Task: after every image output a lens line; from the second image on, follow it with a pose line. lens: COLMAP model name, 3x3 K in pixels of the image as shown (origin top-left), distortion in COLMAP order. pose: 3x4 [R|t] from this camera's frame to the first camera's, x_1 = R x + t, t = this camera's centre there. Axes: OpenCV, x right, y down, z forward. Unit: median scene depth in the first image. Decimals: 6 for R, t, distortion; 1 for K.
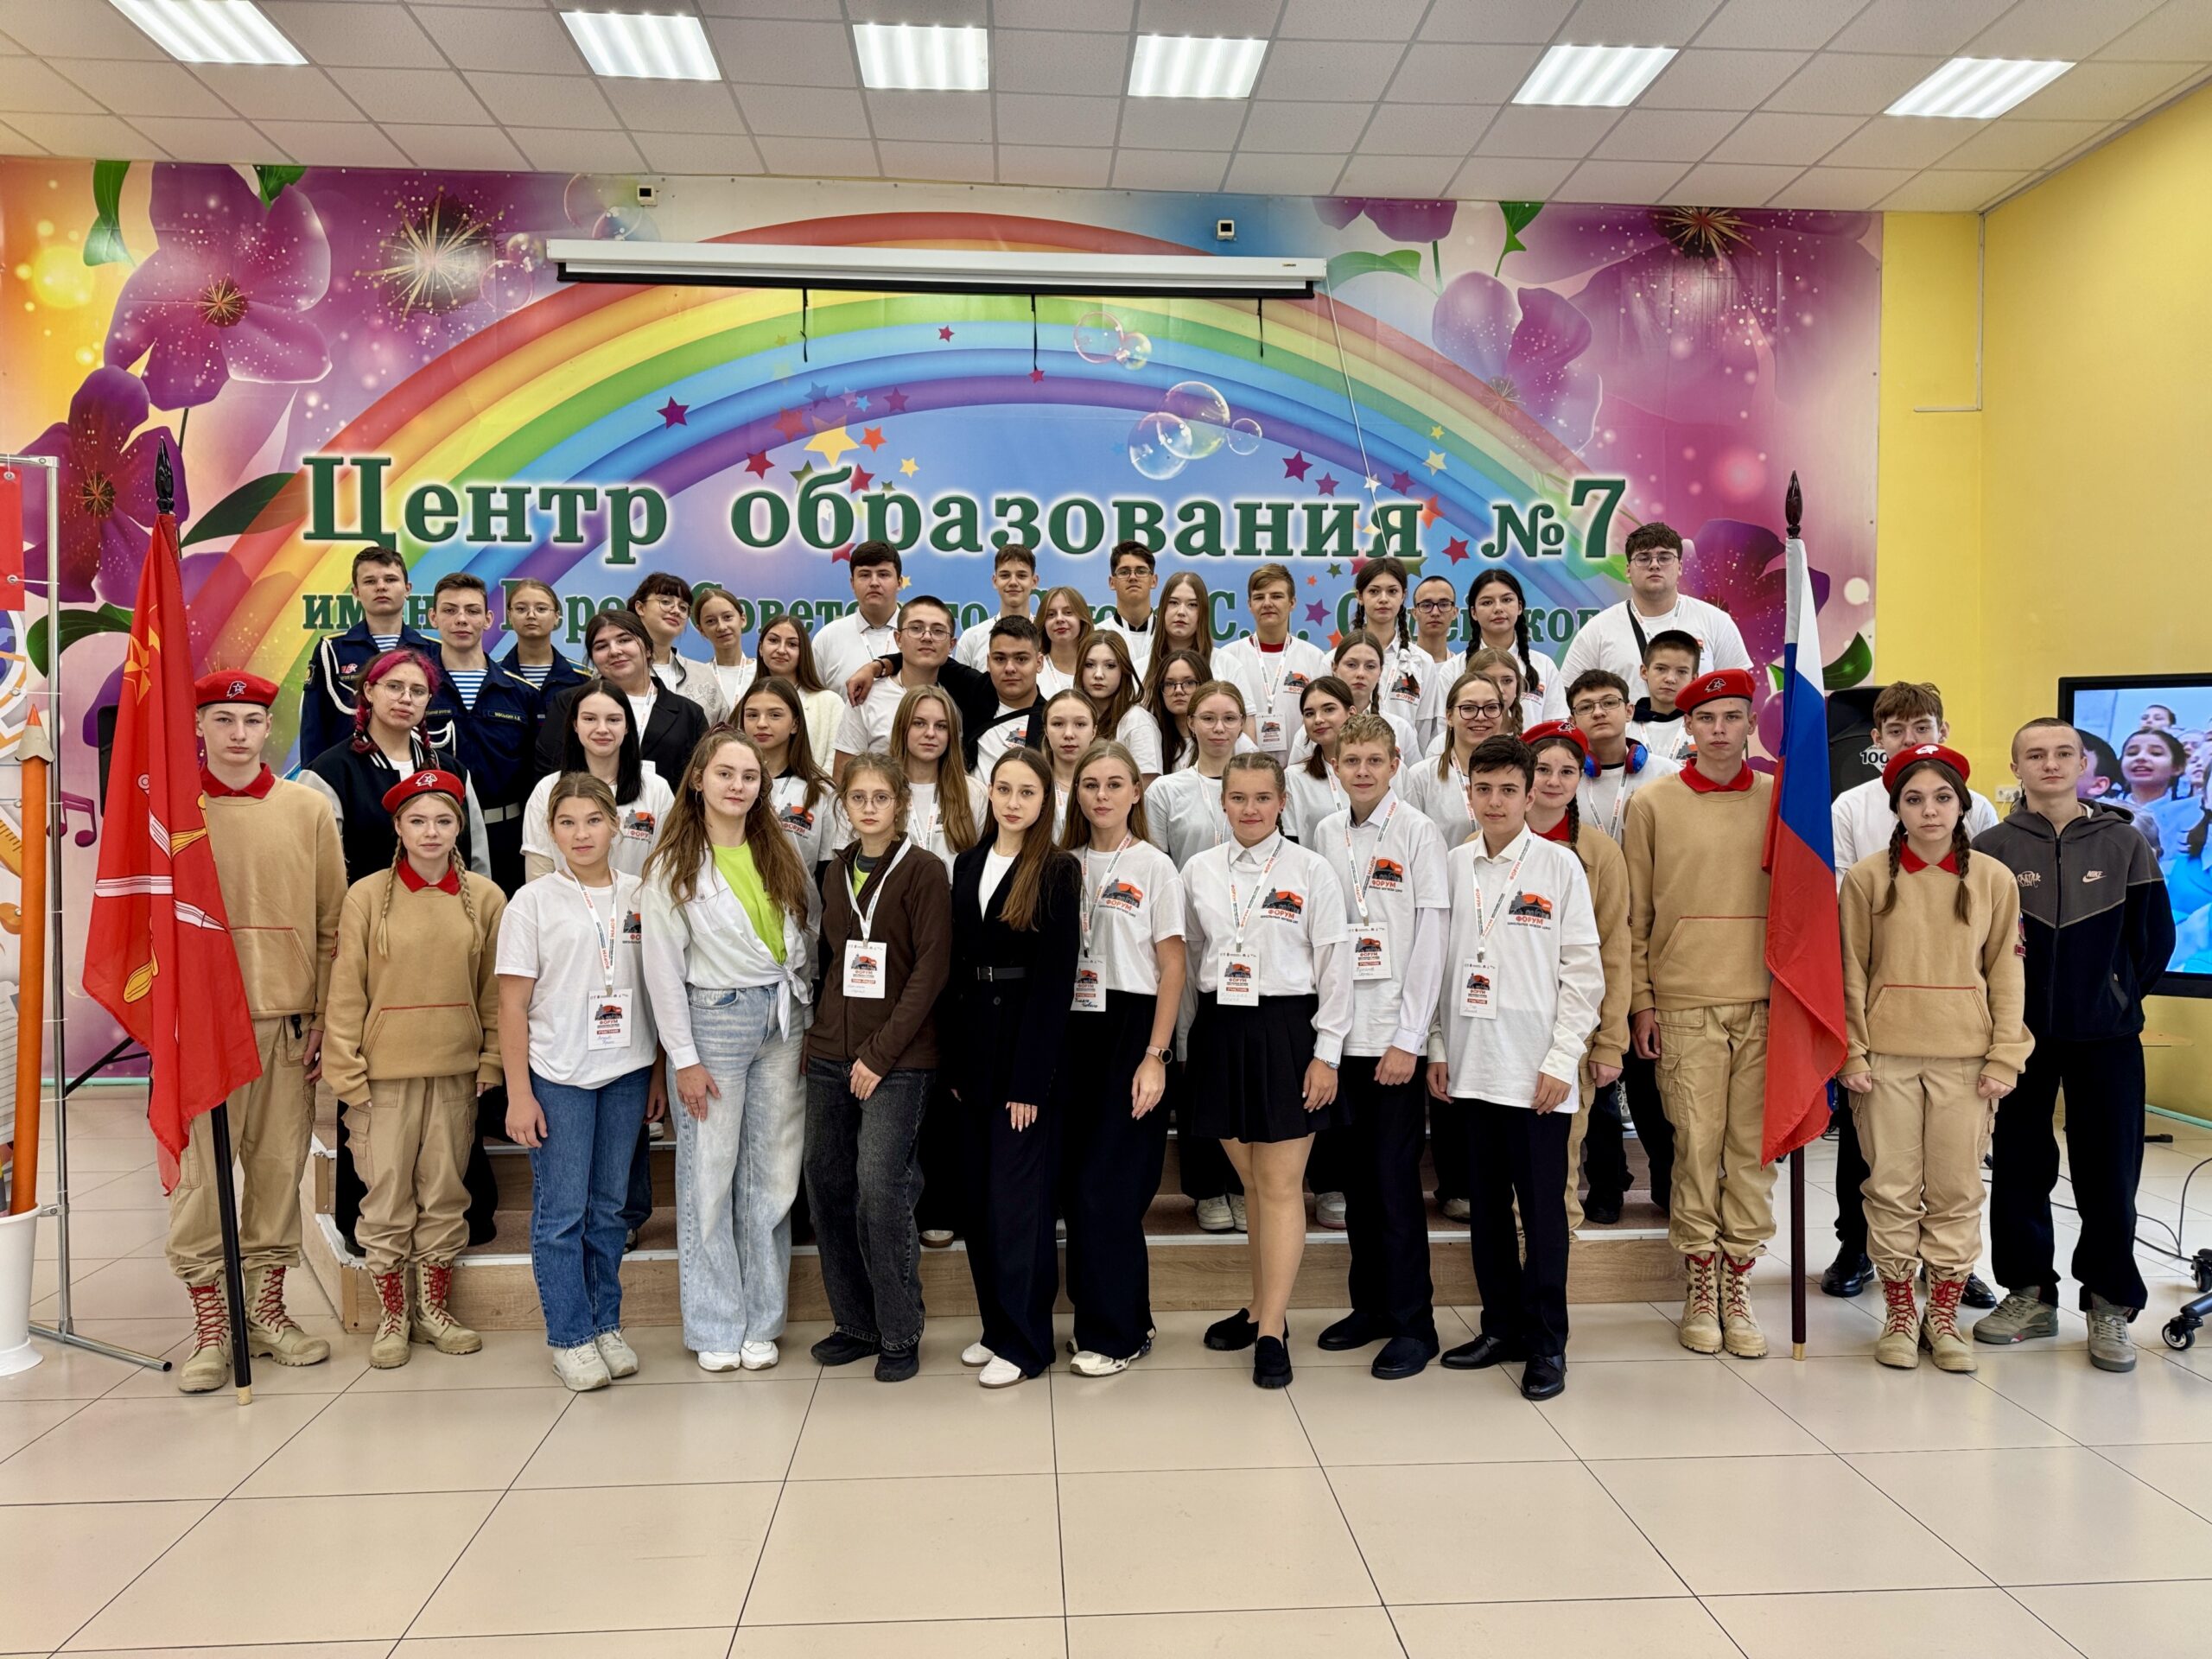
lens RADIAL K [[1575.2, 0, 1102.6], [0, 1575.2, 829.9], [0, 0, 1]] dist [0.008314, -0.003525]
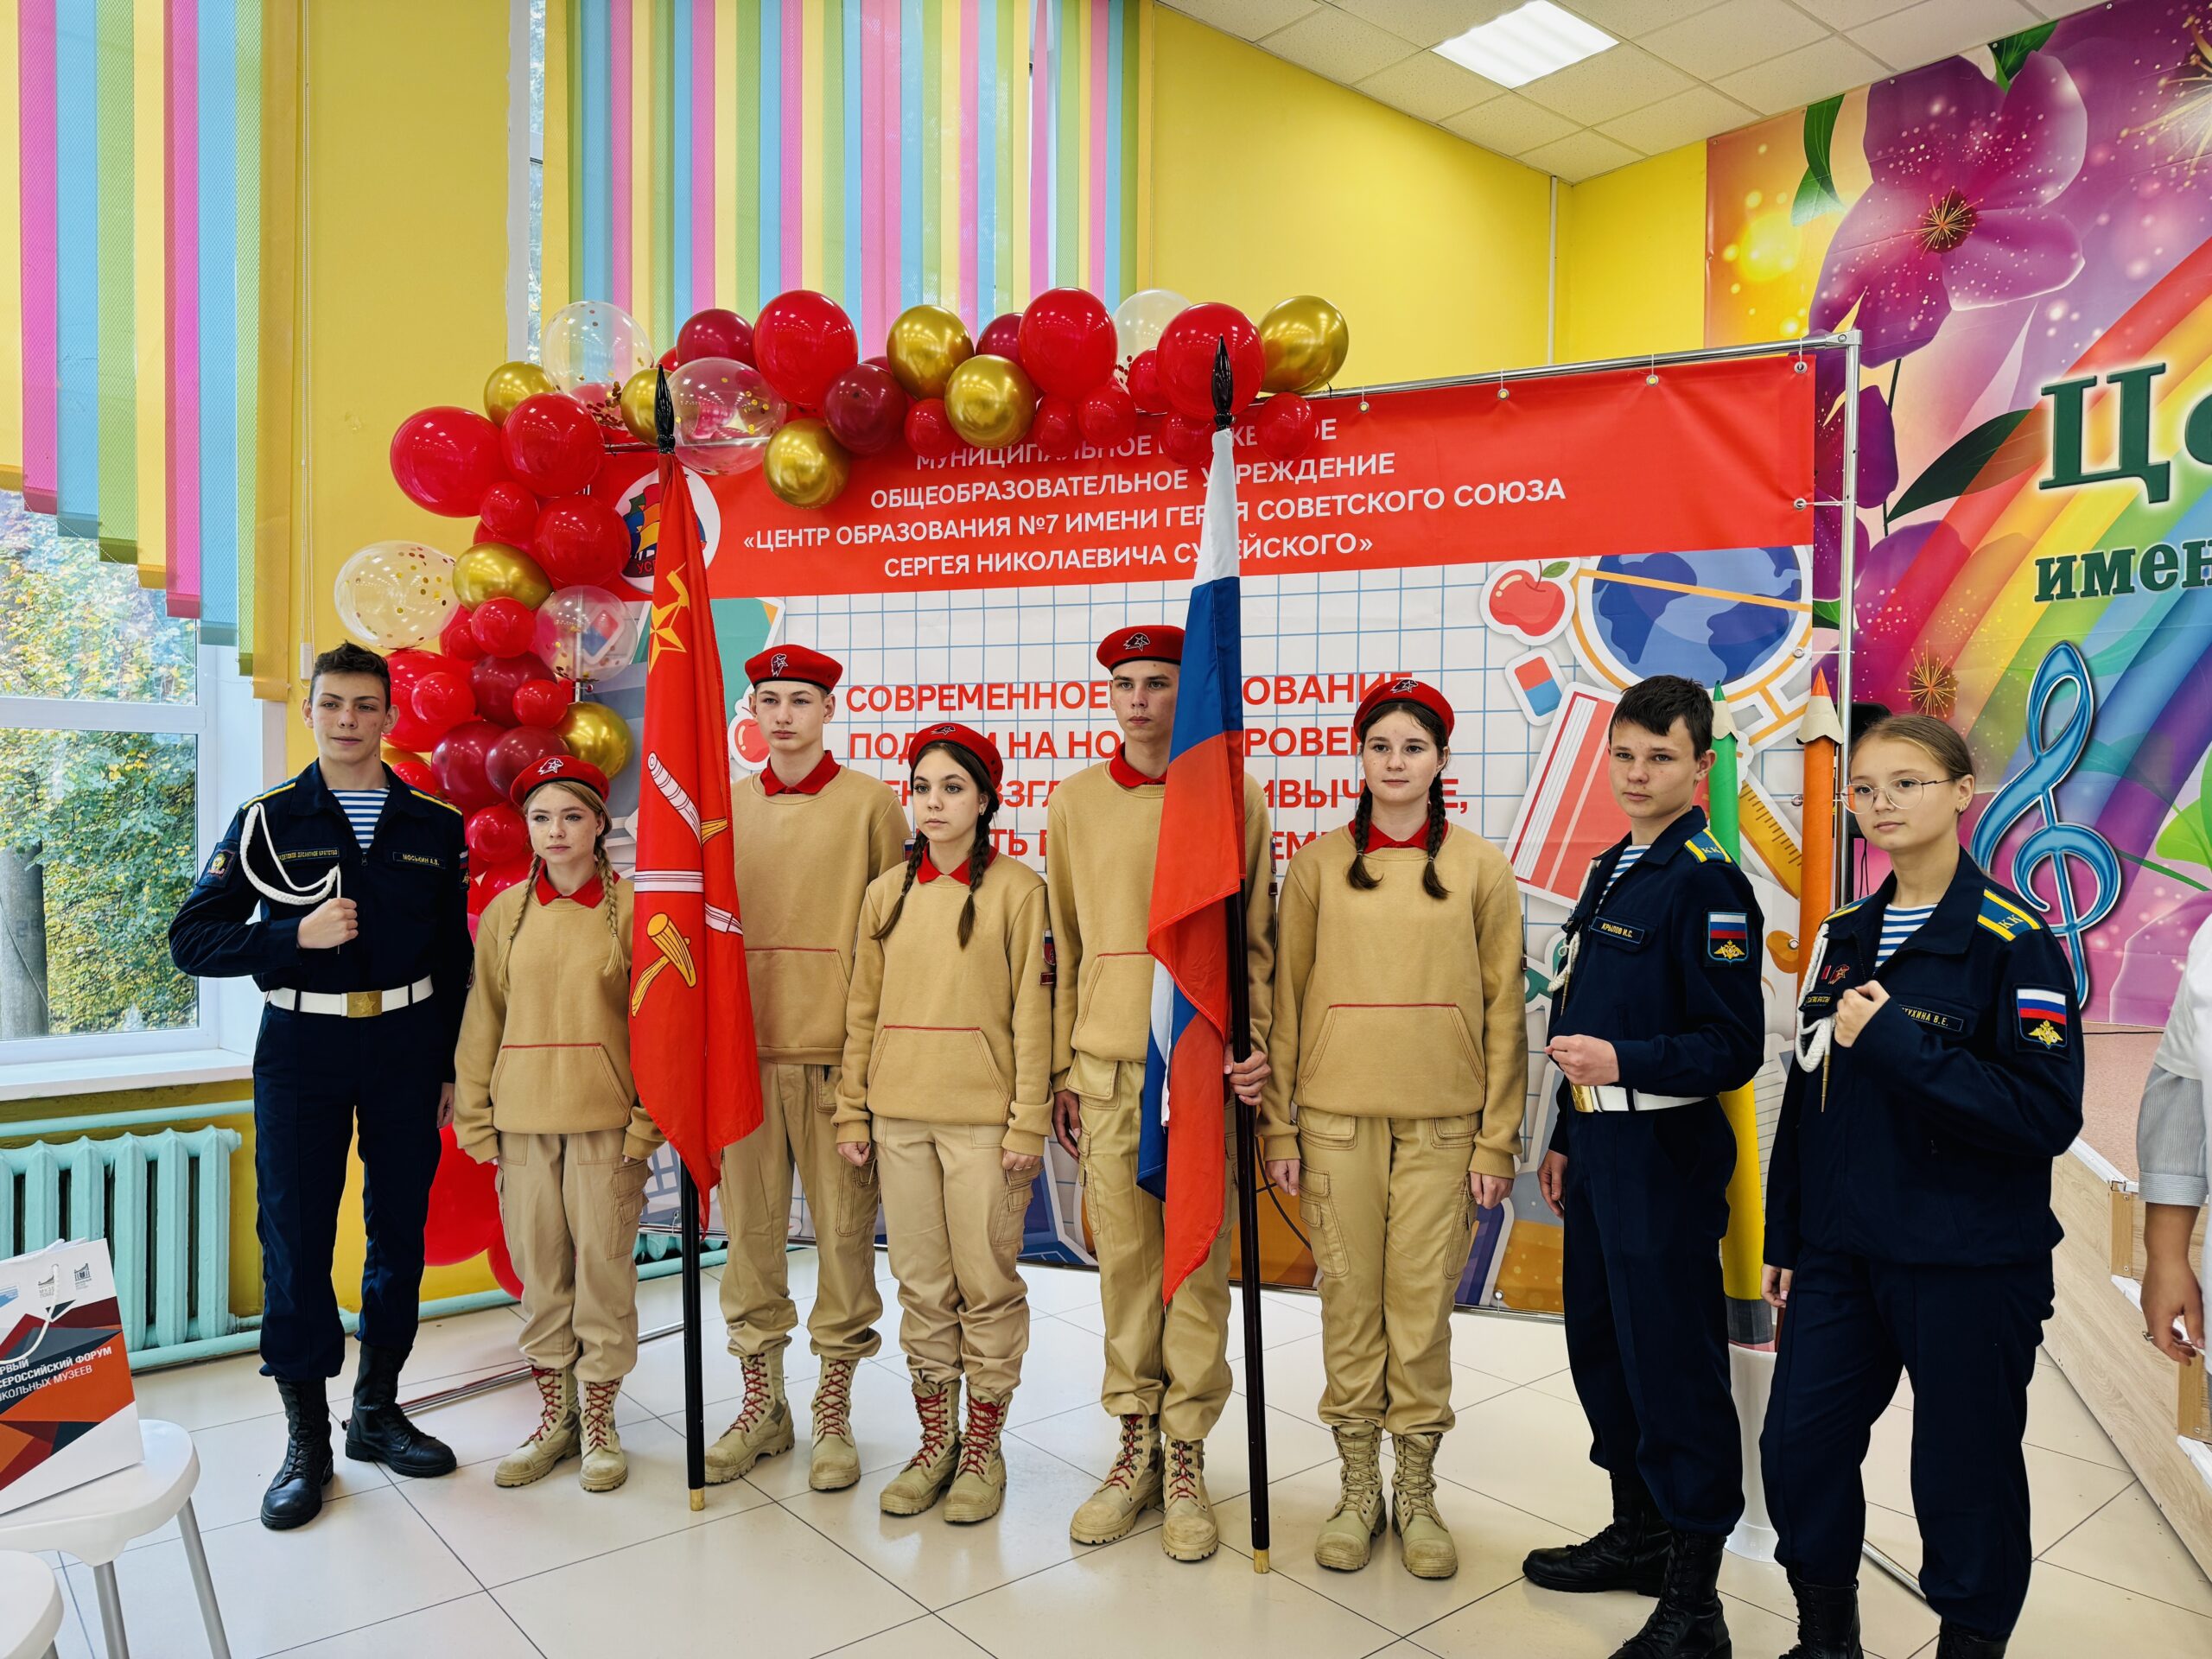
lens RADIAL K [[1575.2, 0, 1102.8], [0, 1575.2, 829.4], [0, 0, 1]] dist [0.008314, -0.003525]
pose [[0.594156, 0.009670, -0.804292, -0.143797], [-0.025193, 0.999661, -0.006592, 0.005439], [0.803955, 0.024179, 0.594198, 0.147768]]
